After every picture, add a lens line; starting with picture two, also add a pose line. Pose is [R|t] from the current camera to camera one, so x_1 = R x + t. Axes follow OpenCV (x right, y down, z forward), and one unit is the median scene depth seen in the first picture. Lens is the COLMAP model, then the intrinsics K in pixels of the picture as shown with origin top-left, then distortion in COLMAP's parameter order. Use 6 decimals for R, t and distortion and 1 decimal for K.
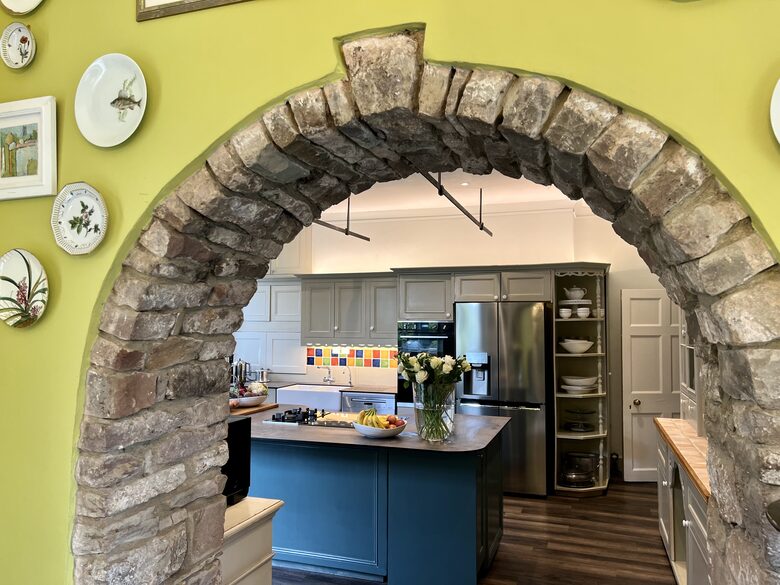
lens RADIAL K [[584.0, 0, 392.3], [0, 584.0, 293.1], [0, 0, 1]] dist [0.041707, -0.052132]
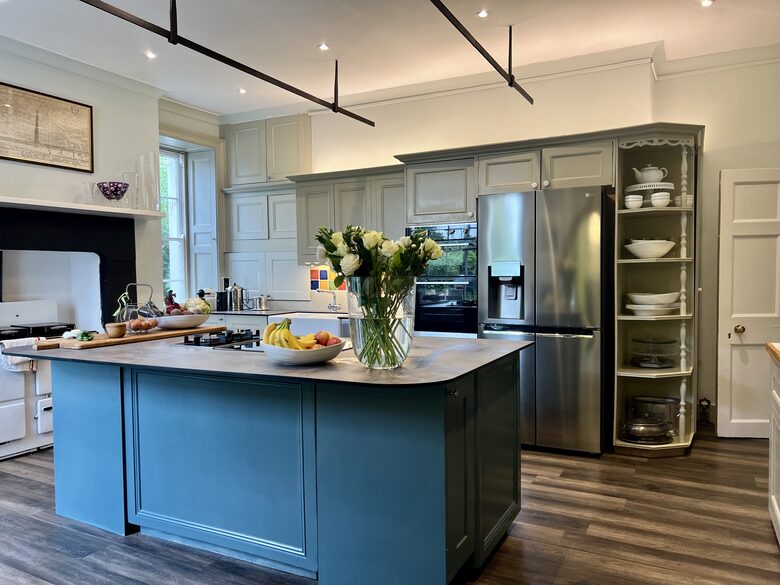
lens RADIAL K [[584.0, 0, 387.6], [0, 584.0, 295.8], [0, 0, 1]] dist [0.041707, -0.052132]
pose [[0.988742, -0.010728, -0.149247, 0.108957], [0.024481, 0.995585, 0.090619, 0.075888], [0.147616, -0.093253, 0.984639, 0.256182]]
